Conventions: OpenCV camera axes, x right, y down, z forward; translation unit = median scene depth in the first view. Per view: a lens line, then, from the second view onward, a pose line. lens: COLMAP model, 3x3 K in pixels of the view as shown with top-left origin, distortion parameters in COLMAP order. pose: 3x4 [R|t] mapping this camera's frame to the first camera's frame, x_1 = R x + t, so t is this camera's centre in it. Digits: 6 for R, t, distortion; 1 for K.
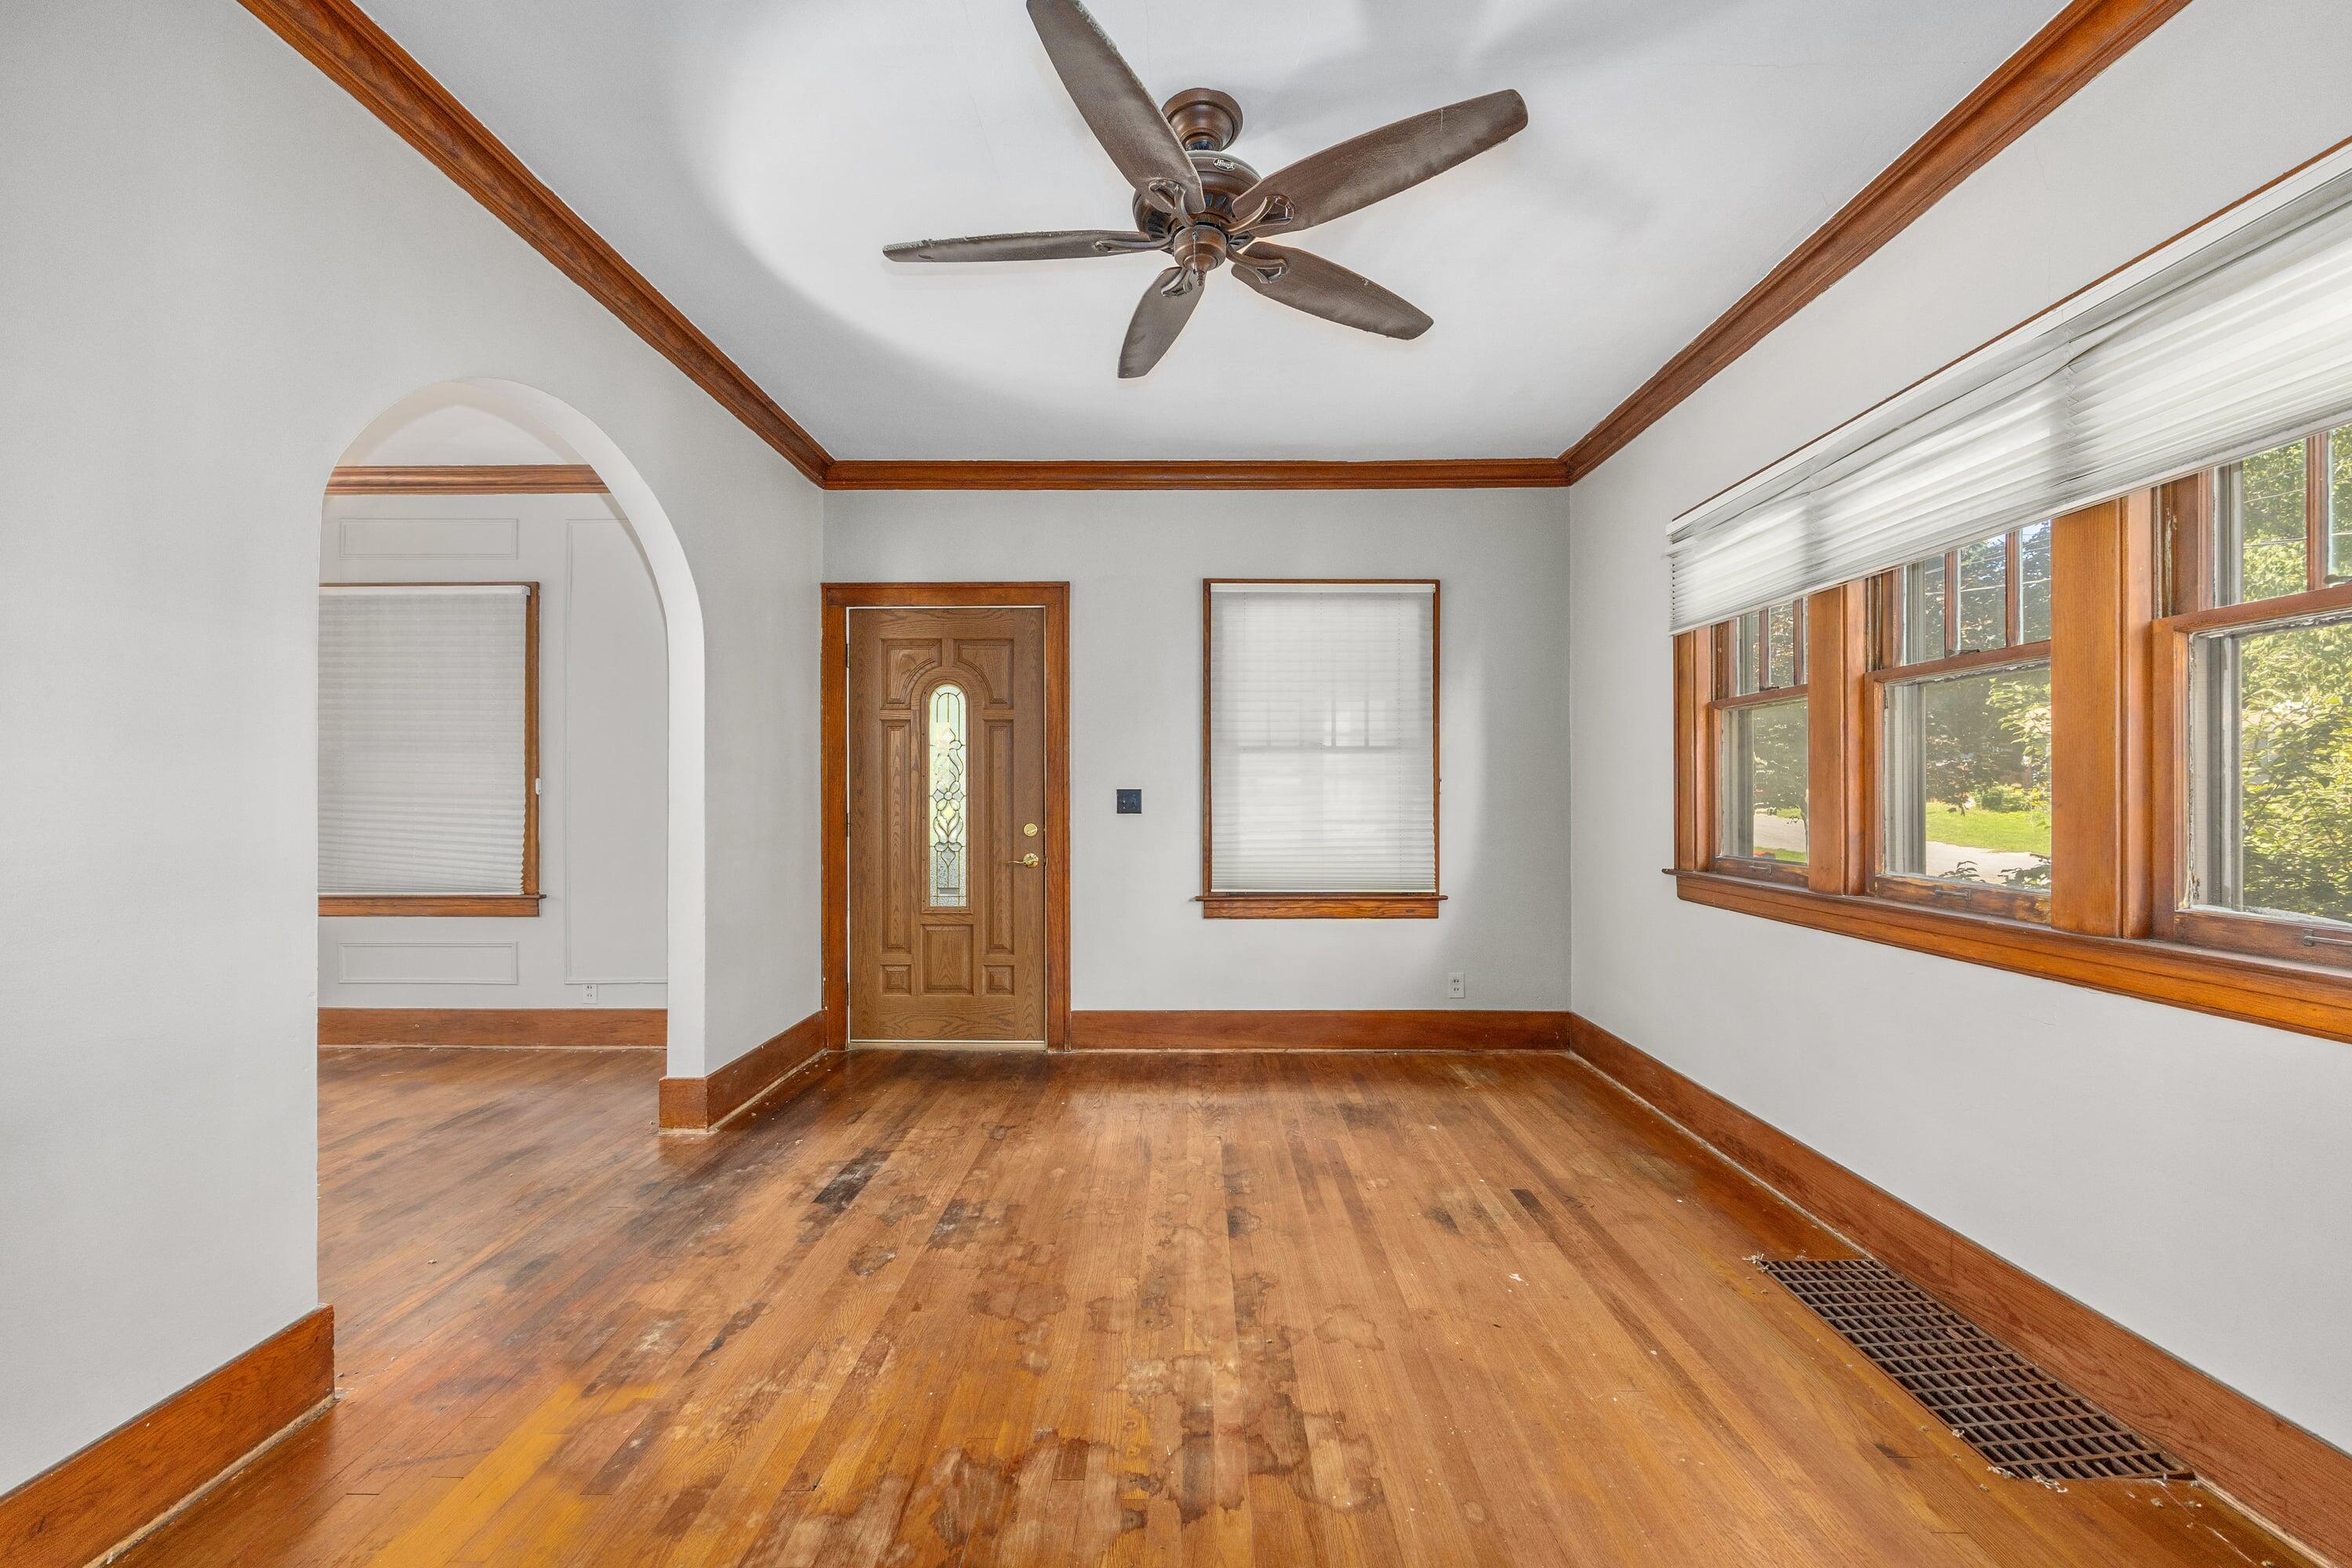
lens RADIAL K [[941.7, 0, 1174.4], [0, 941.7, 788.2], [0, 0, 1]] dist [-0.002301, -0.000331]
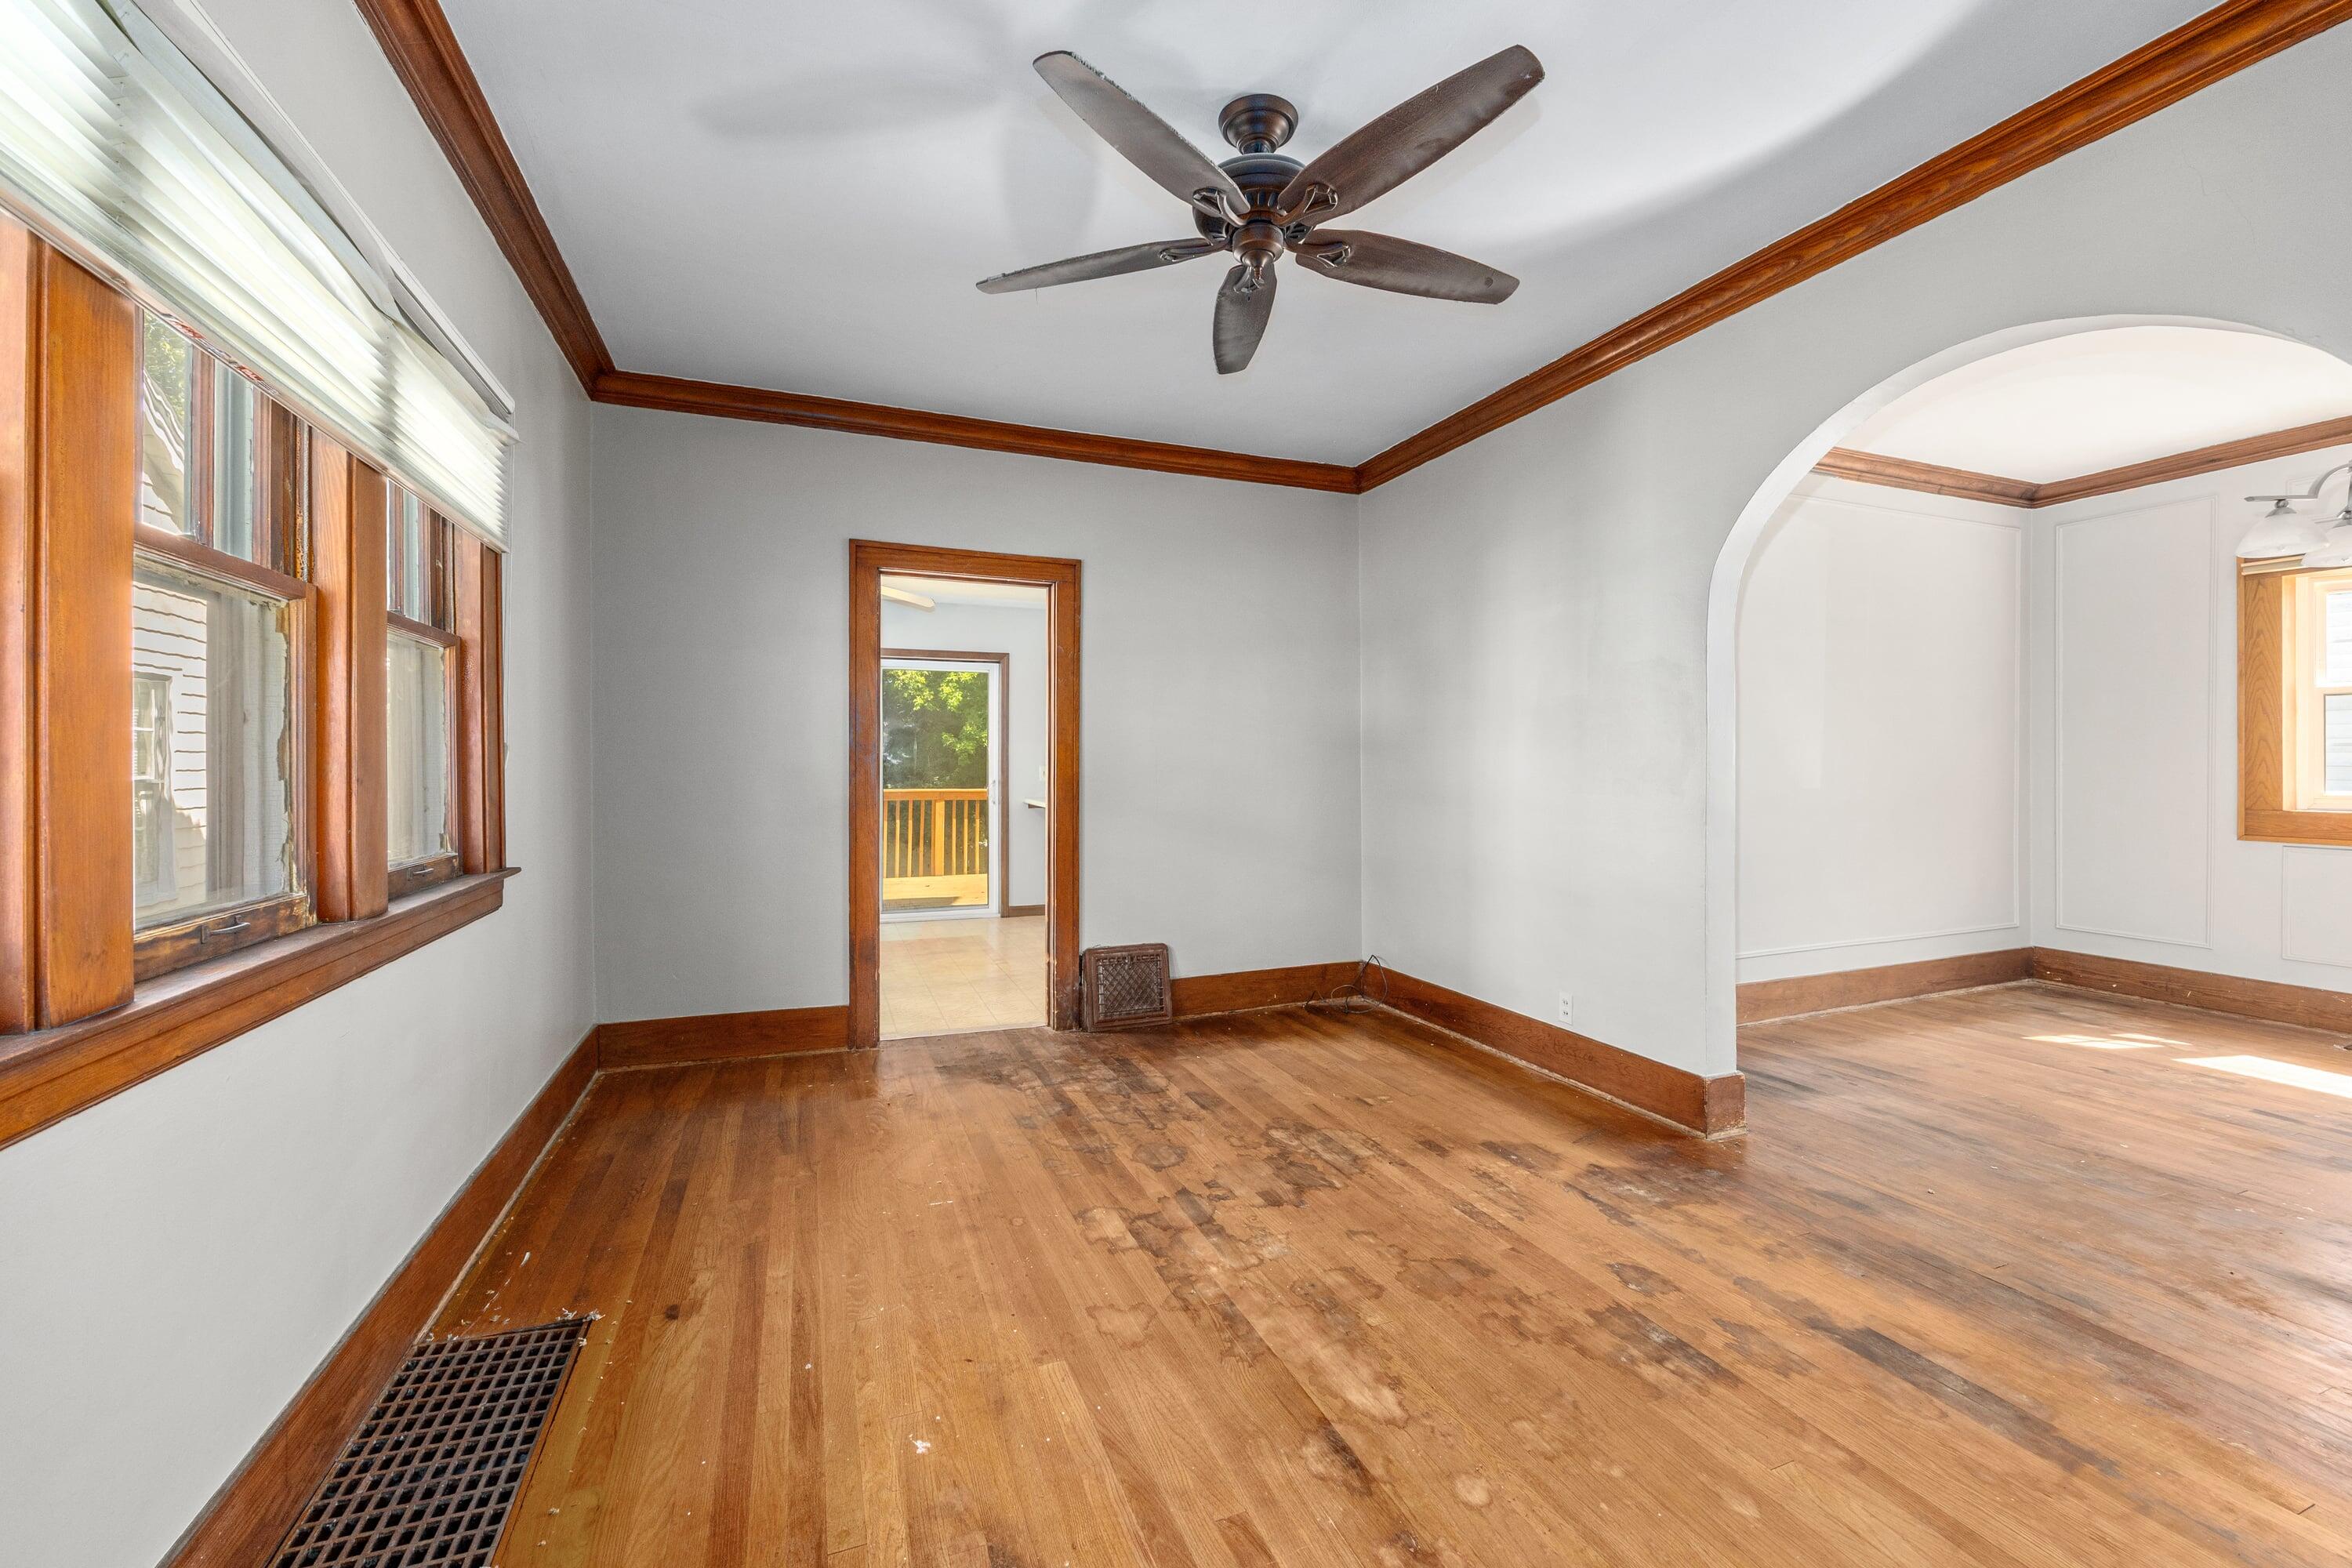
lens RADIAL K [[941.7, 0, 1175.7], [0, 941.7, 770.7], [0, 0, 1]] dist [-0.002301, -0.000331]
pose [[-0.925187, 0.006240, -0.379461, 0.540429], [0.004993, 0.999978, 0.004270, 0.005077], [0.379480, 0.002056, -0.925198, 2.070163]]
